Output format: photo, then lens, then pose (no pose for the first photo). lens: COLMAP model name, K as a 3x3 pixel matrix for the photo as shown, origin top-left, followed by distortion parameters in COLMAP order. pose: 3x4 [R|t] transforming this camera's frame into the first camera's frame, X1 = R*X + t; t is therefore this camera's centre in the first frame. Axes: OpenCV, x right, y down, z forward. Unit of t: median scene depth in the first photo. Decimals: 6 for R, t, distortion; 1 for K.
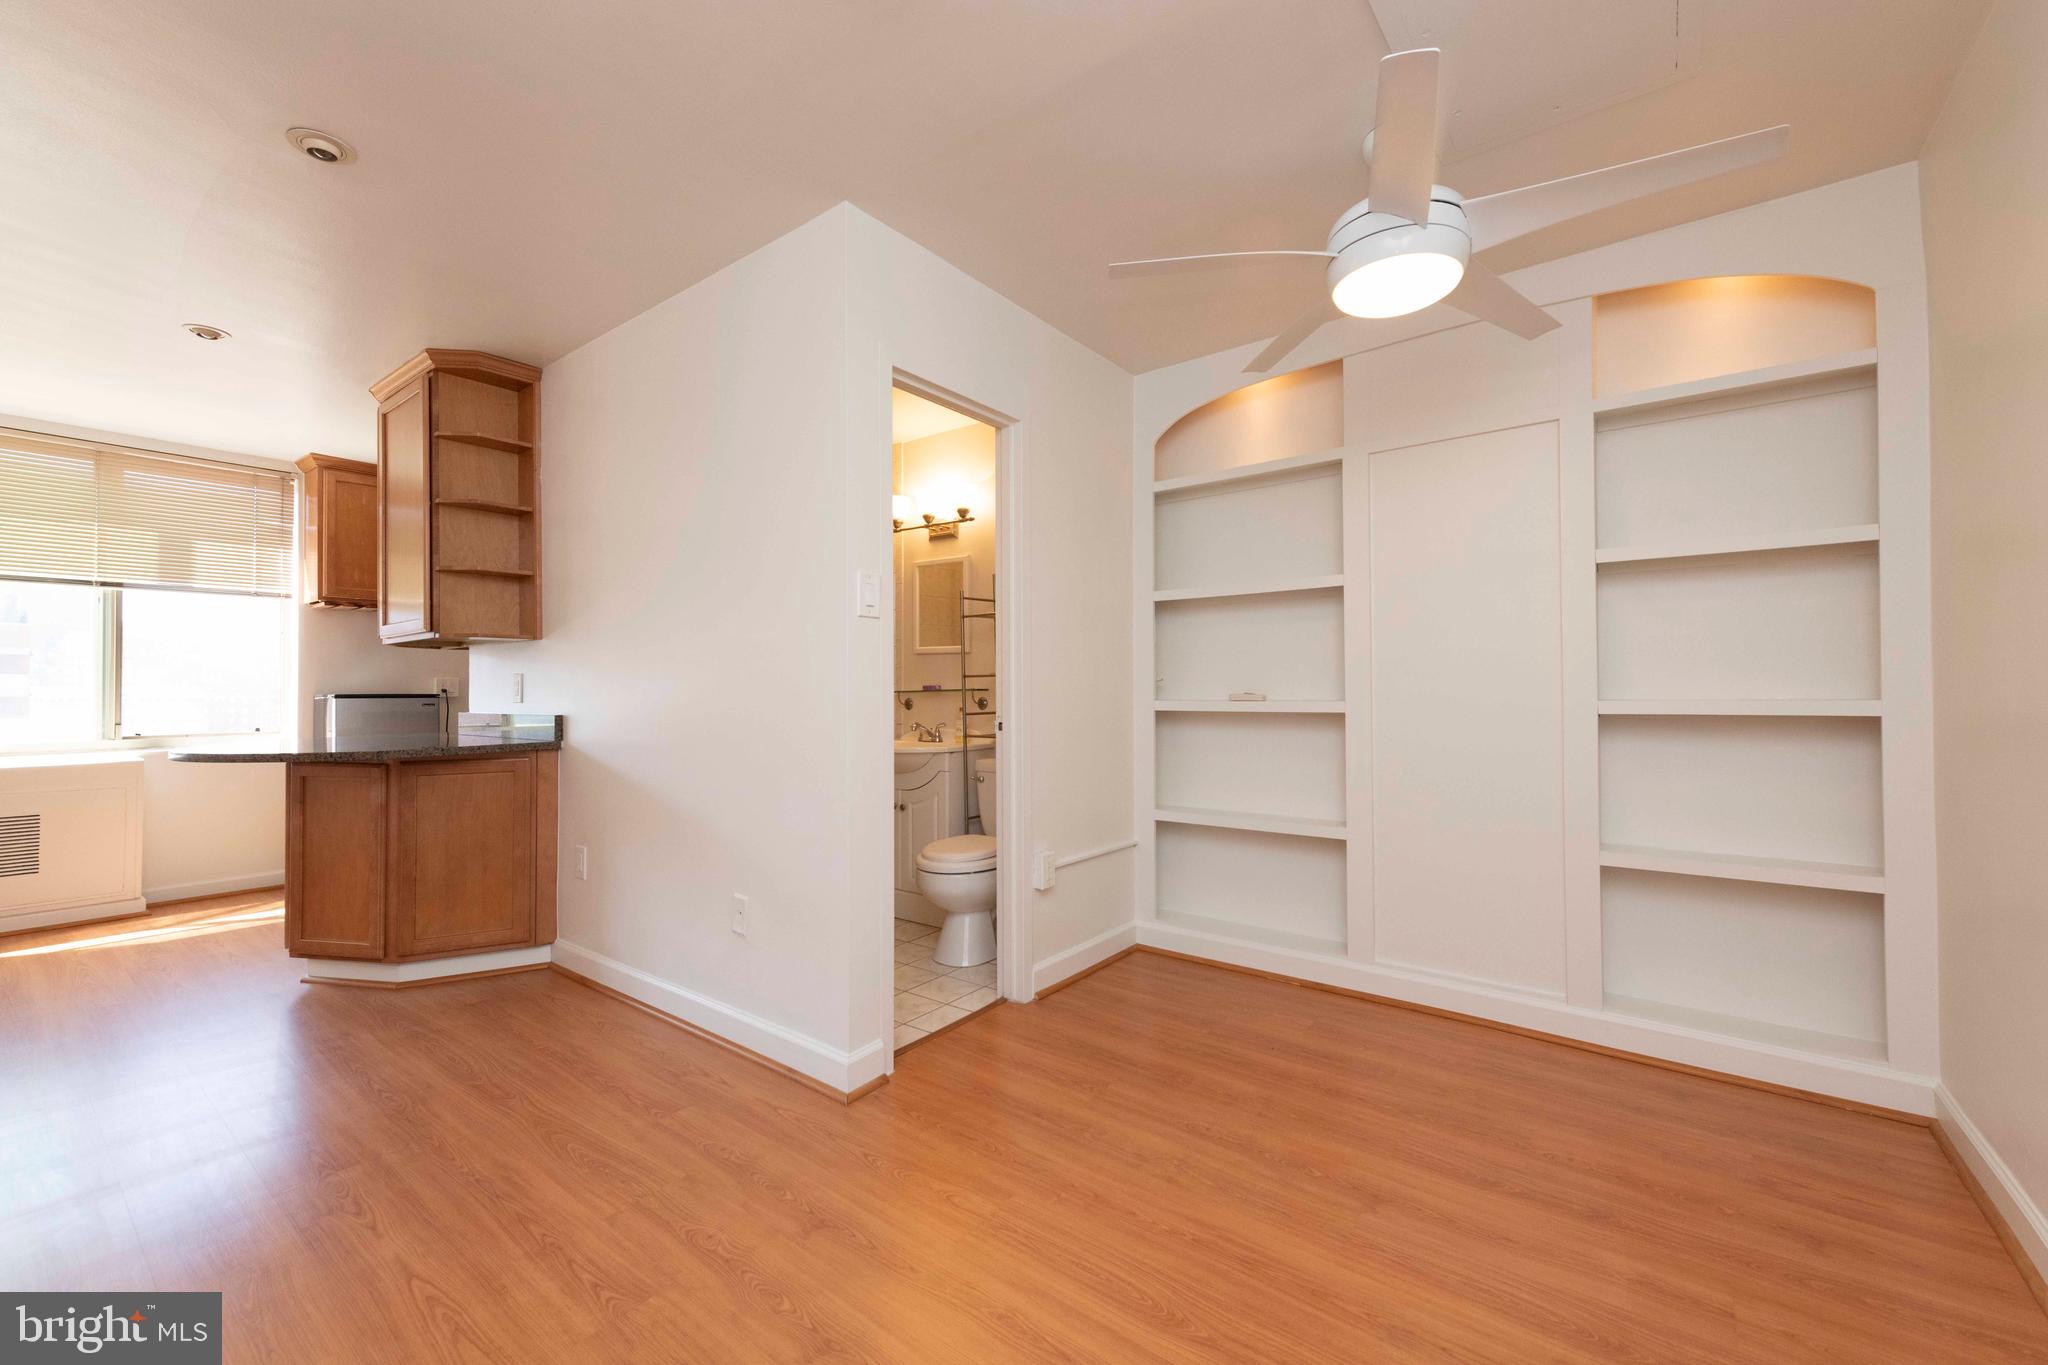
lens RADIAL K [[816.8, 0, 1024.1], [0, 816.8, 680.2], [0, 0, 1]] dist [0.019365, -0.006959]
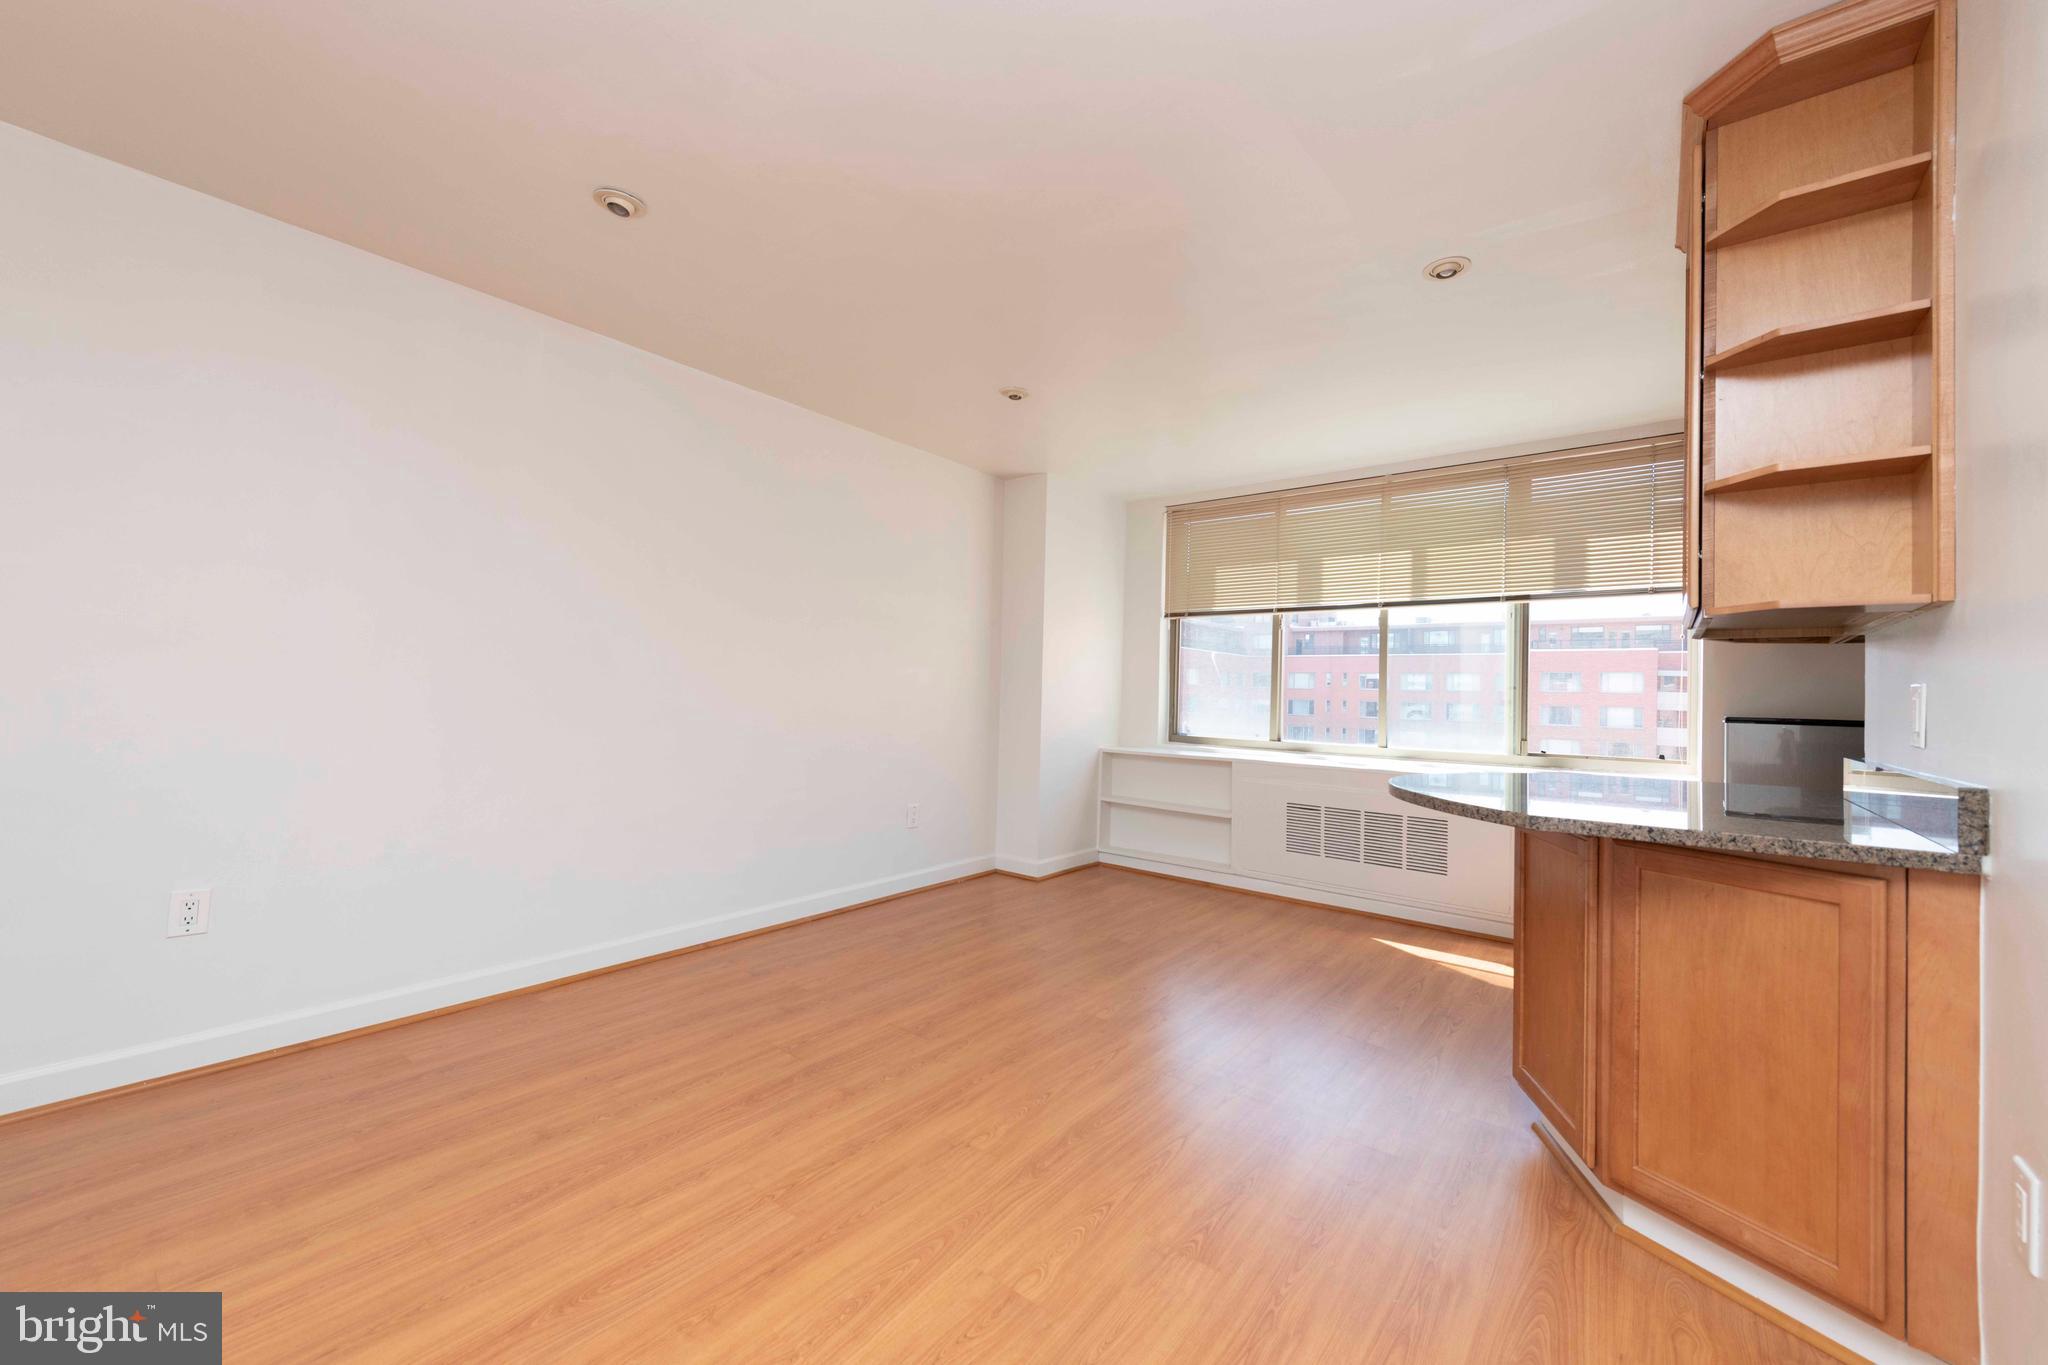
lens RADIAL K [[800.2, 0, 1023.4], [0, 800.2, 679.8], [0, 0, 1]] dist [0.018241, -0.006486]
pose [[-0.013434, -0.013528, -0.999818, -0.184124], [-0.011237, 0.999847, -0.013377, 0.002057], [0.999847, 0.011055, -0.013584, 0.581846]]
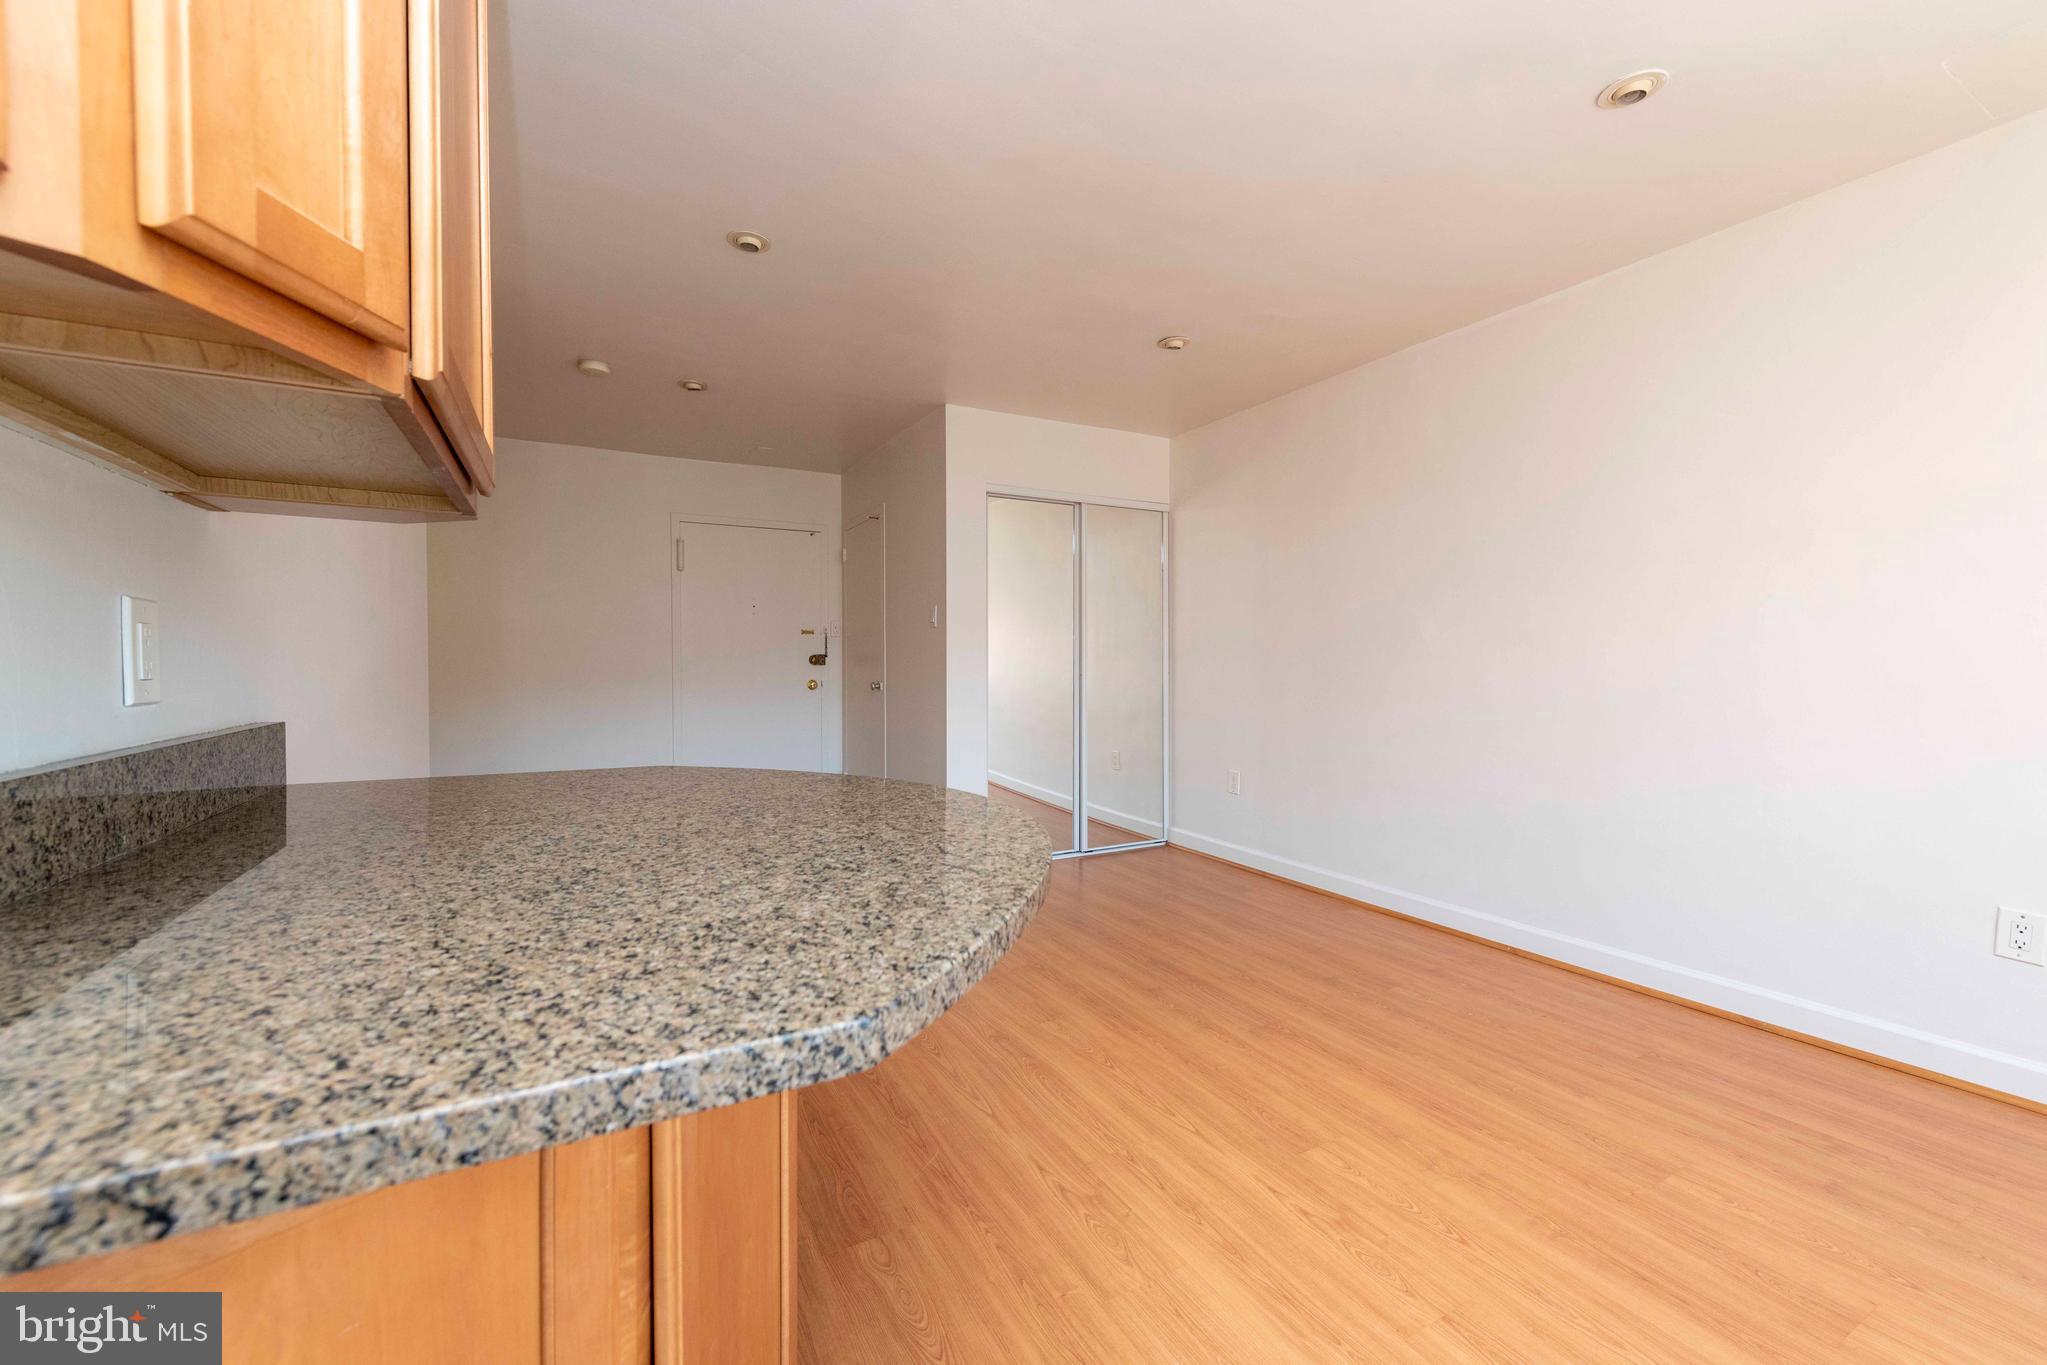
lens RADIAL K [[816.4, 0, 1023.6], [0, 816.4, 680.2], [0, 0, 1]] dist [0.019365, -0.006959]
pose [[-0.917019, -0.005161, 0.398810, -1.136562], [-0.001338, 0.999950, 0.009864, 0.016800], [-0.398841, 0.008512, -0.916981, 1.295211]]
